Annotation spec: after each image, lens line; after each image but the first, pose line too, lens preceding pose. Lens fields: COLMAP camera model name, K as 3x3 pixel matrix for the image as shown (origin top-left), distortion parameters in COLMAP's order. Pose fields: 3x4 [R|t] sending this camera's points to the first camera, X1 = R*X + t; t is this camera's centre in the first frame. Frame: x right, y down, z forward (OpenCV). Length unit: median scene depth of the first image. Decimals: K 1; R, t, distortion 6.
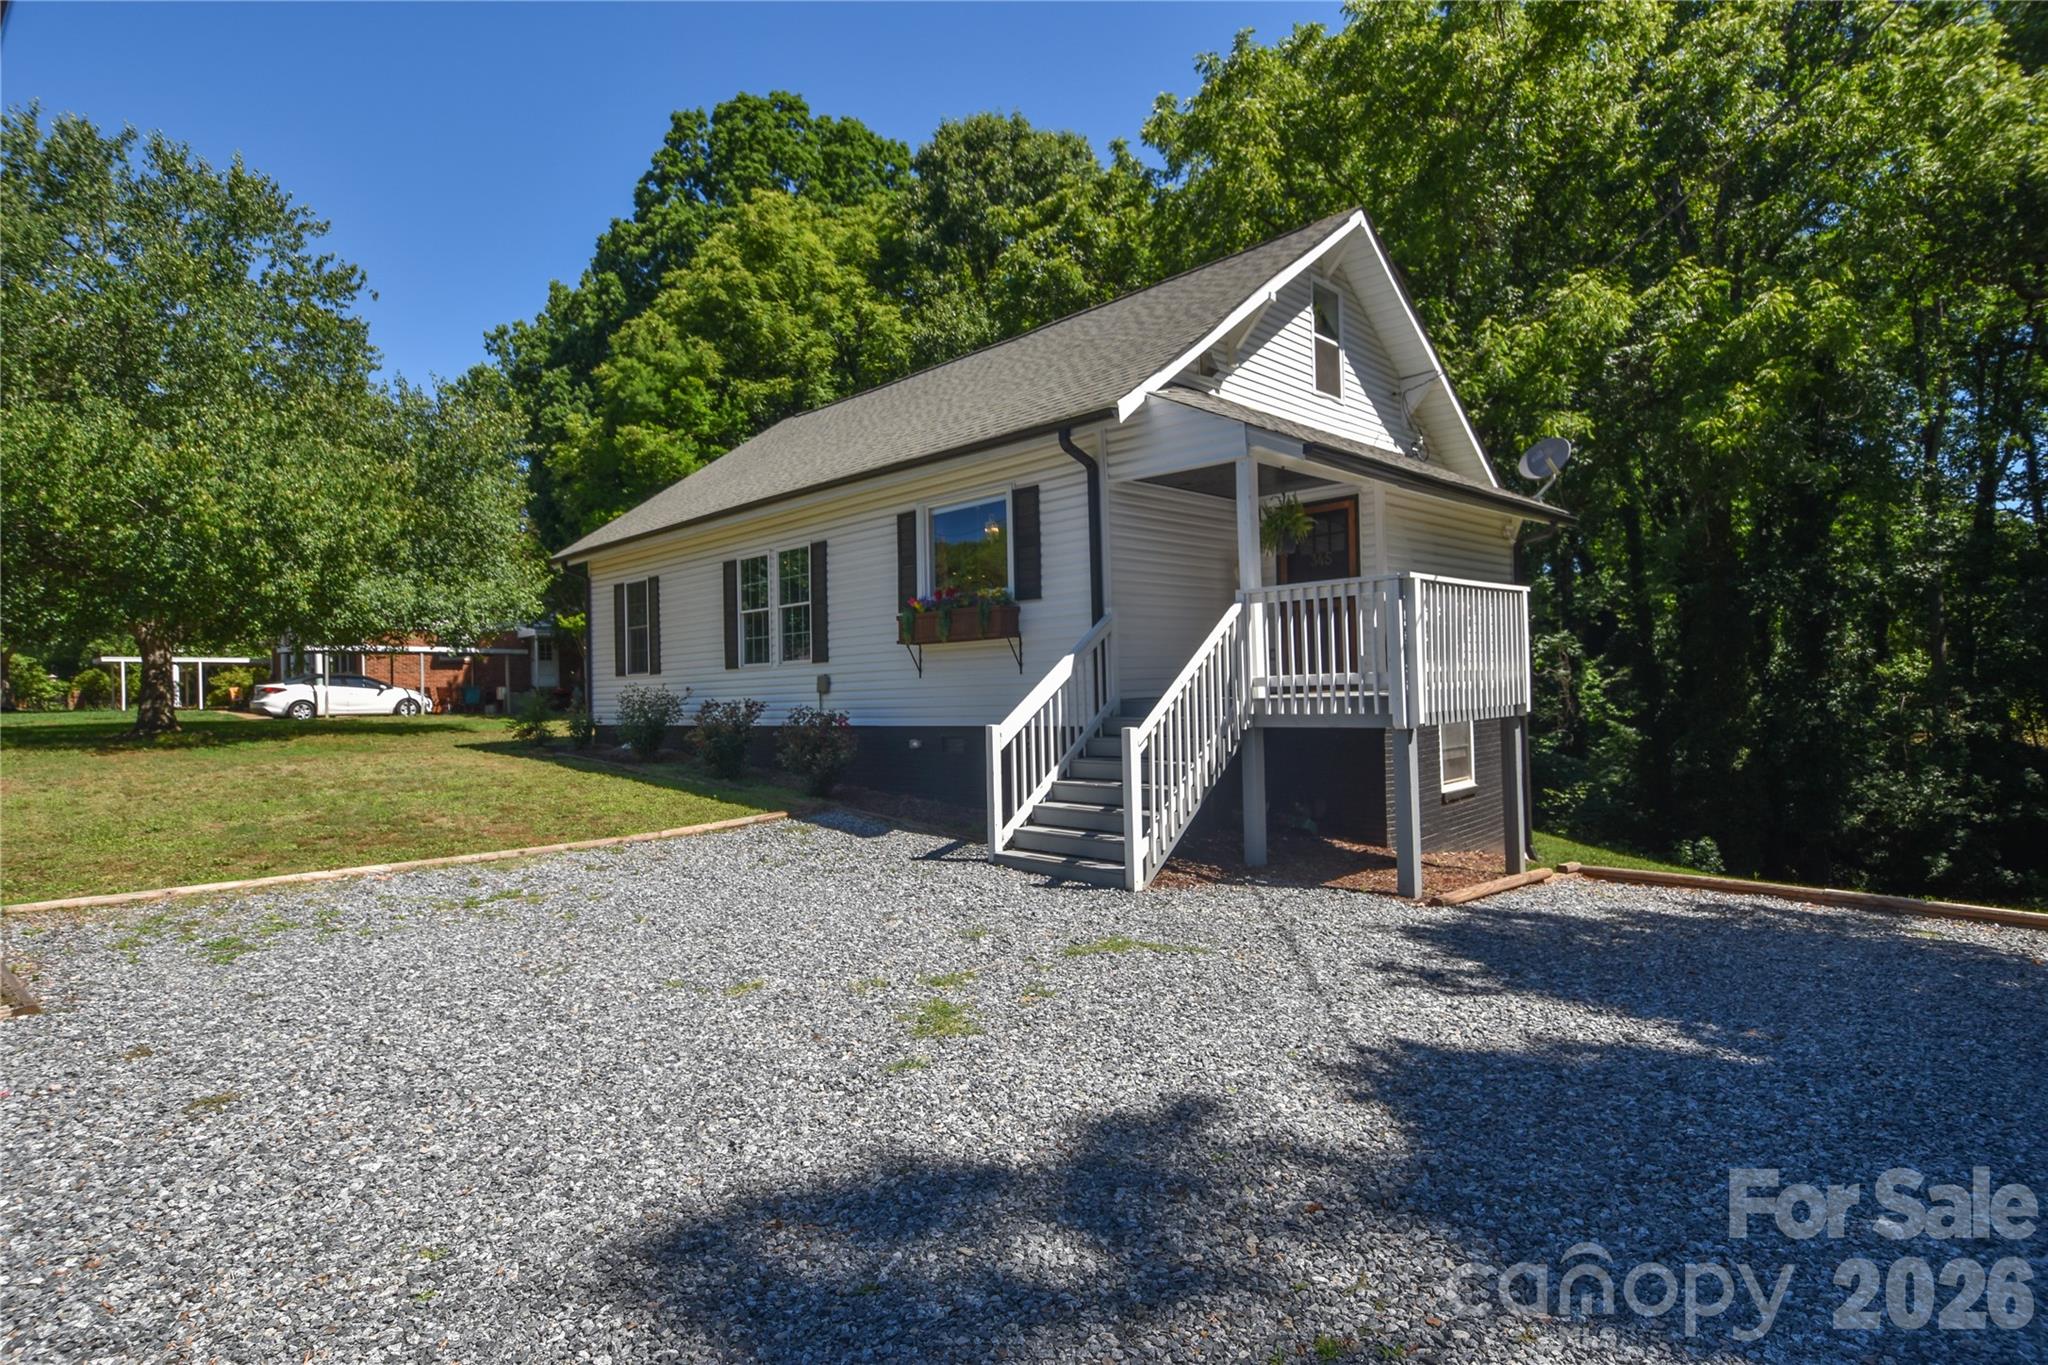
lens RADIAL K [[1038.3, 0, 1024.0], [0, 1038.3, 682.5], [0, 0, 1]] dist [0.018959, -0.027745]
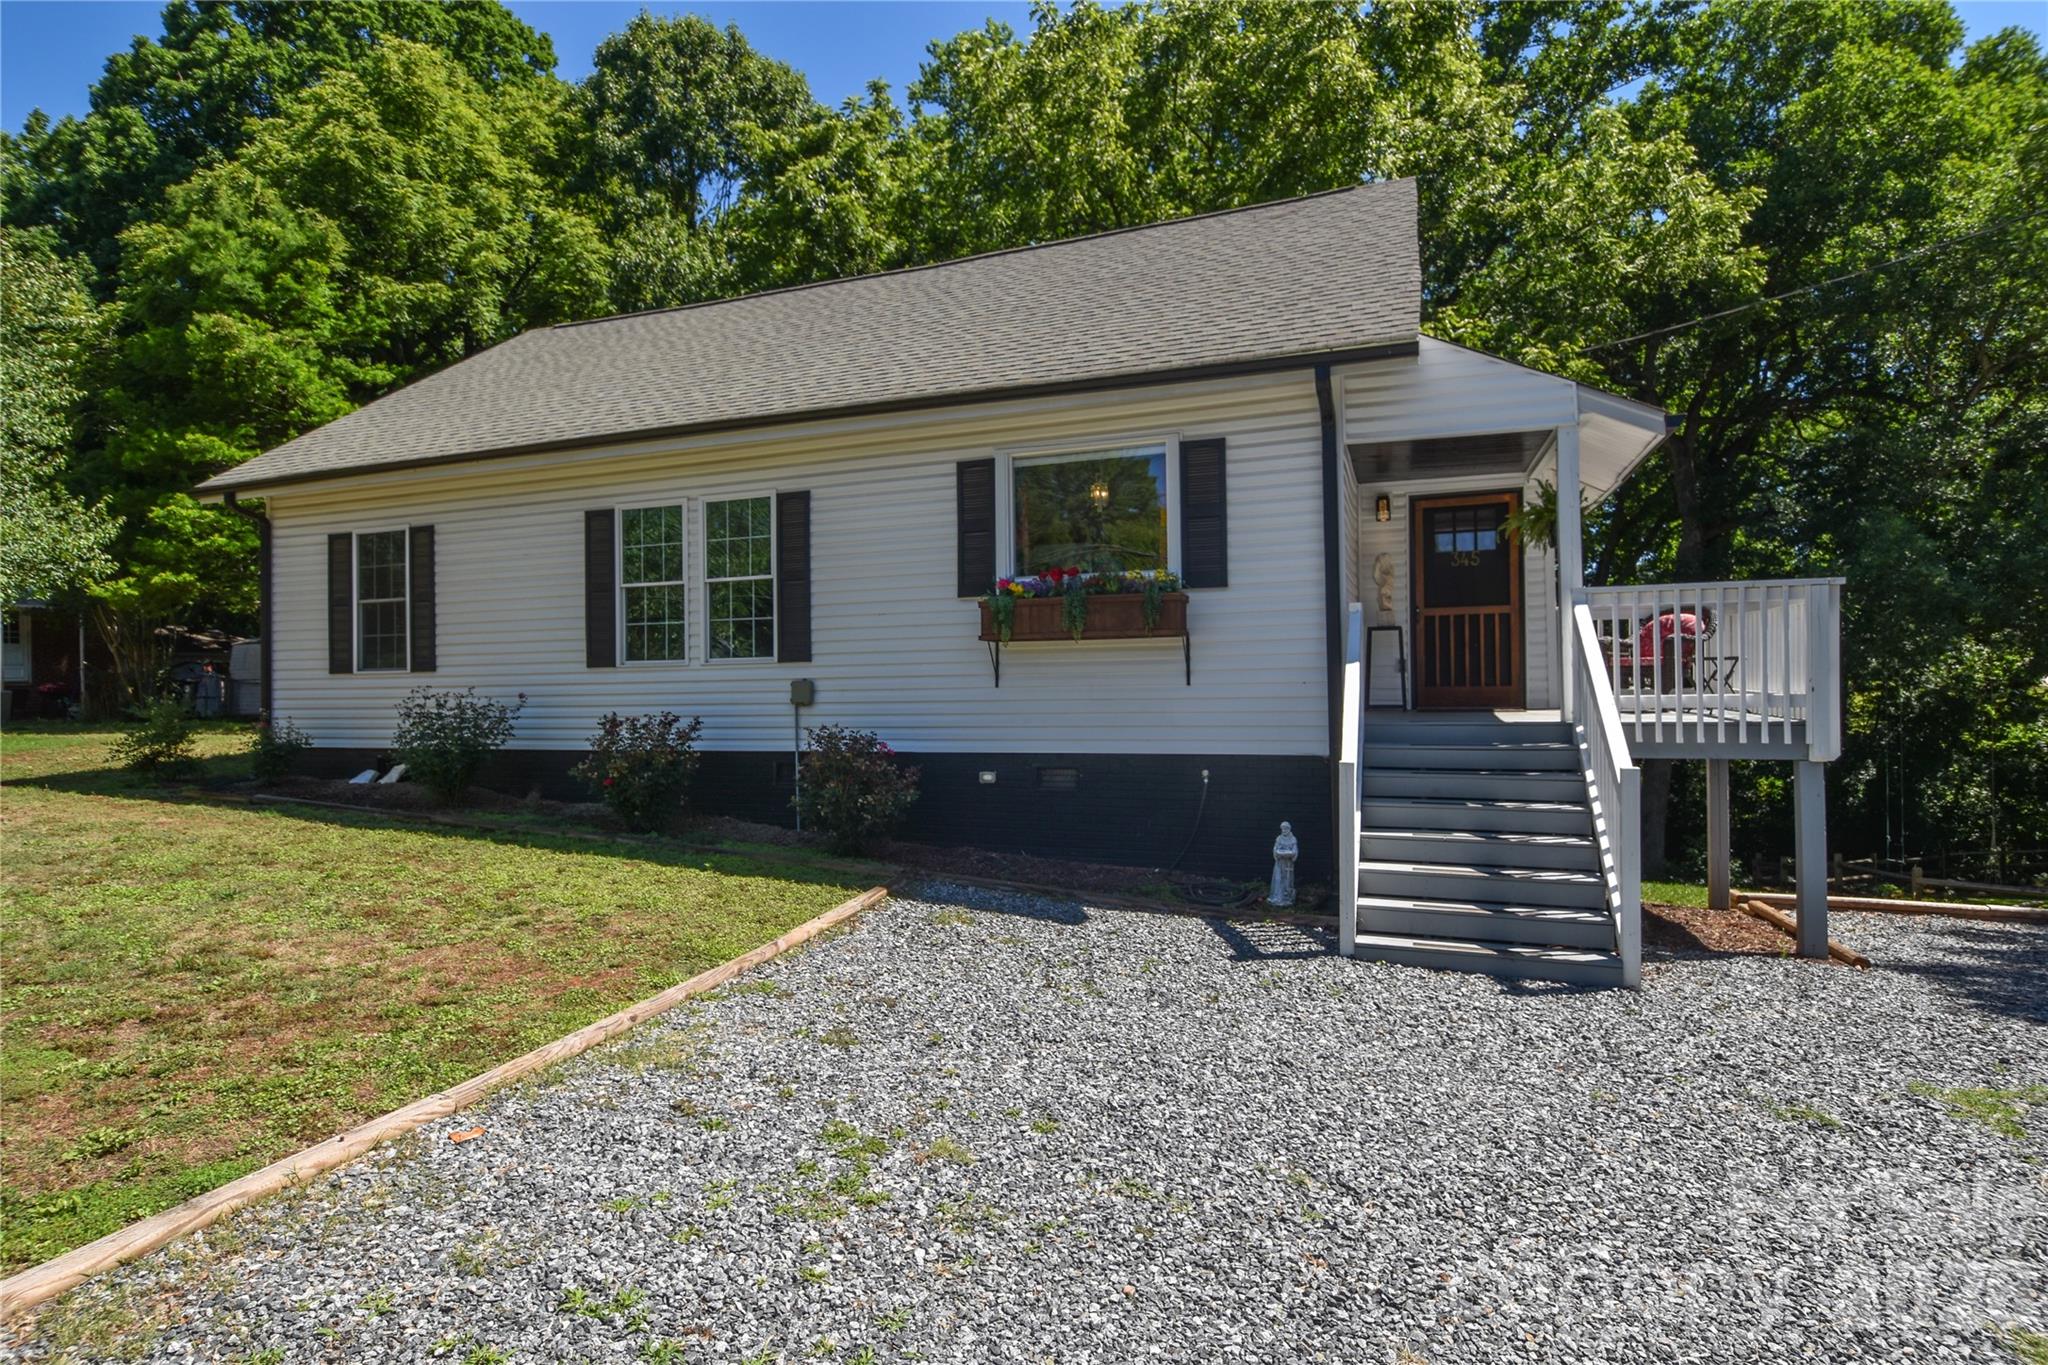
lens RADIAL K [[1038.3, 0, 1024.0], [0, 1038.3, 682.5], [0, 0, 1]] dist [0.018959, -0.027745]
pose [[0.913337, 0.013366, 0.406985, -0.148389], [-0.013342, 0.999907, -0.002897, -0.002310], [-0.406986, -0.002784, 0.913430, 0.125142]]
